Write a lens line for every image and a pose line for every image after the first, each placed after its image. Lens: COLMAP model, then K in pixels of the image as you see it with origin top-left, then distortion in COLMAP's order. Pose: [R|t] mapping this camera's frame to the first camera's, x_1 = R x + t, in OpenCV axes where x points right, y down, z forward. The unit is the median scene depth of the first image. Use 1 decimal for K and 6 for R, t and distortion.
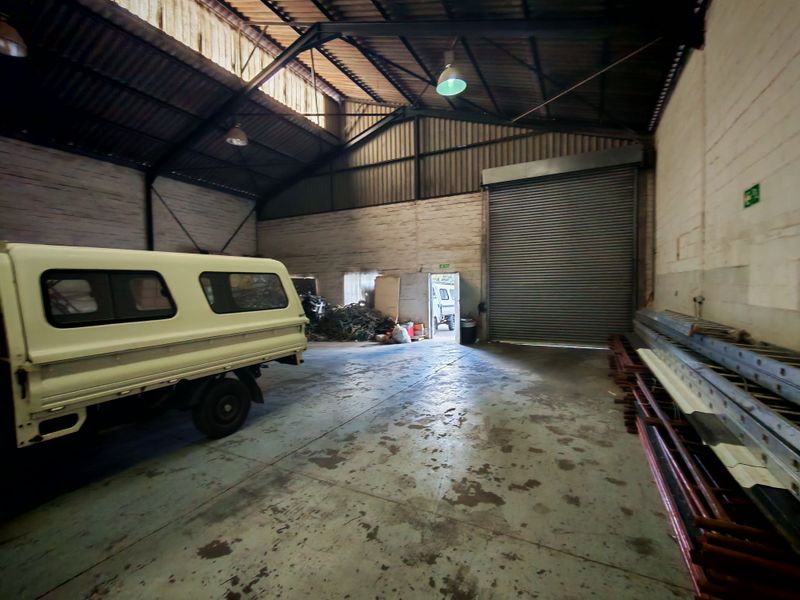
lens RADIAL K [[364.2, 0, 397.7], [0, 364.2, 303.3], [0, 0, 1]] dist [-0.001051, 0.000814]
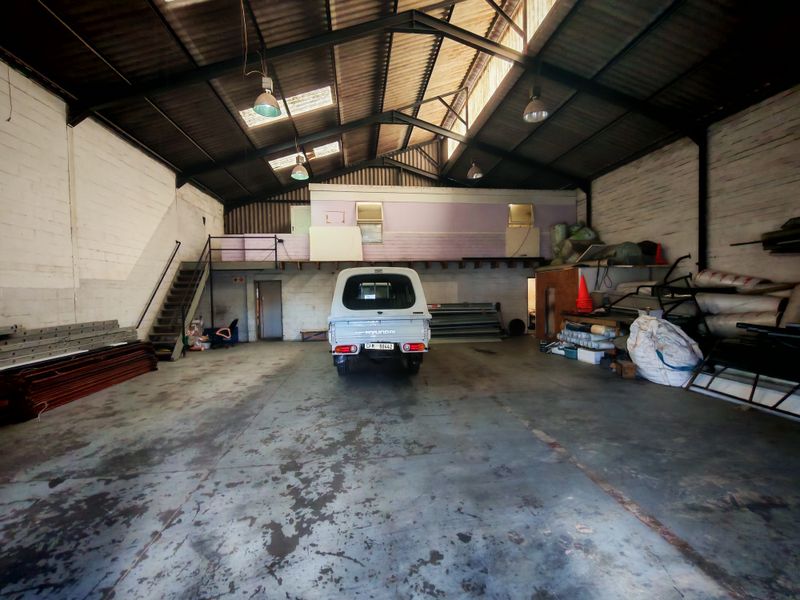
lens RADIAL K [[364.2, 0, 399.8], [0, 364.2, 302.8], [0, 0, 1]] dist [-0.001051, 0.000814]
pose [[-0.831981, 0.046883, -0.552820, 0.140624], [0.008473, 0.997381, 0.071833, -0.059010], [0.554740, 0.055080, -0.830199, 1.384957]]
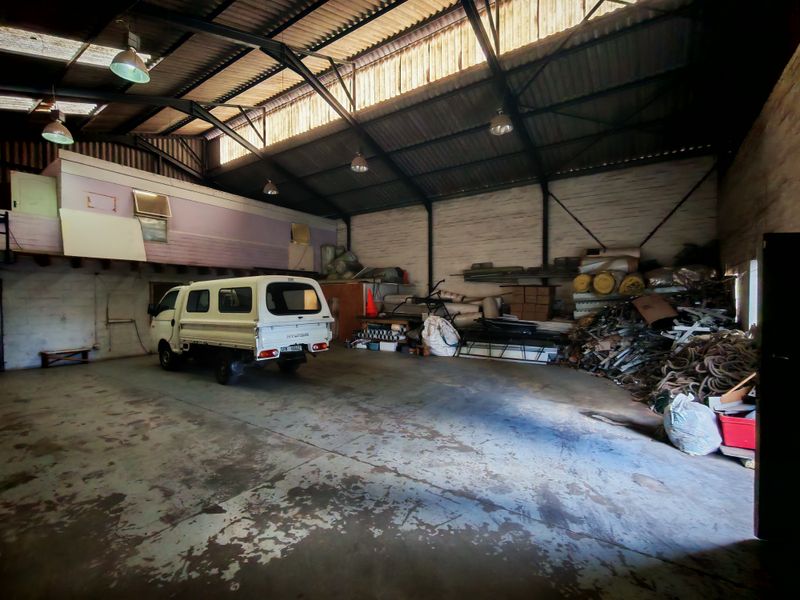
lens RADIAL K [[364.2, 0, 397.9], [0, 364.2, 304.6], [0, 0, 1]] dist [-0.001051, 0.000814]
pose [[-0.134217, 0.031812, -0.990441, 0.574029], [-0.035028, 0.998708, 0.036824, -0.052915], [0.990333, 0.039635, -0.132930, 1.057955]]
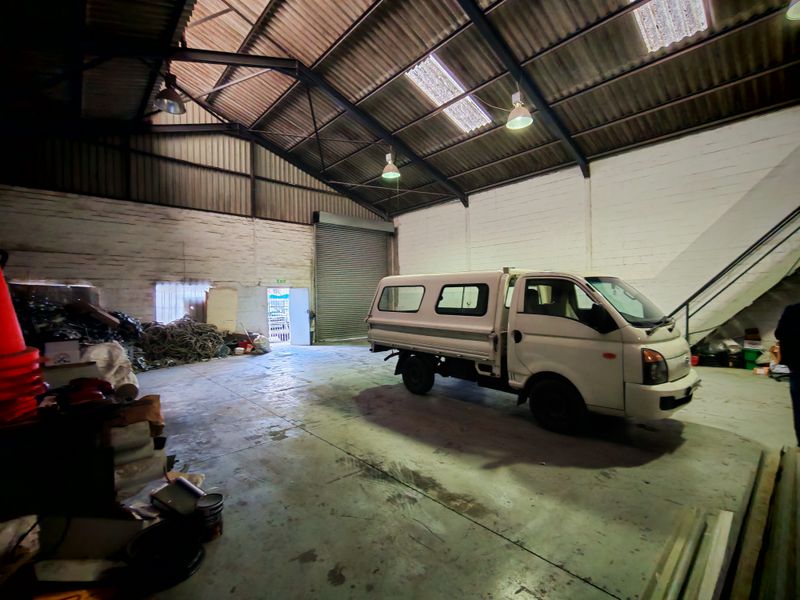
lens RADIAL K [[364.2, 0, 401.1], [0, 364.2, 297.7], [0, 0, 1]] dist [-0.001051, 0.000814]
pose [[0.355045, 0.005194, 0.934835, -1.157097], [0.039727, 0.998997, -0.020639, -0.017448], [-0.934005, 0.044466, 0.354483, 0.343490]]
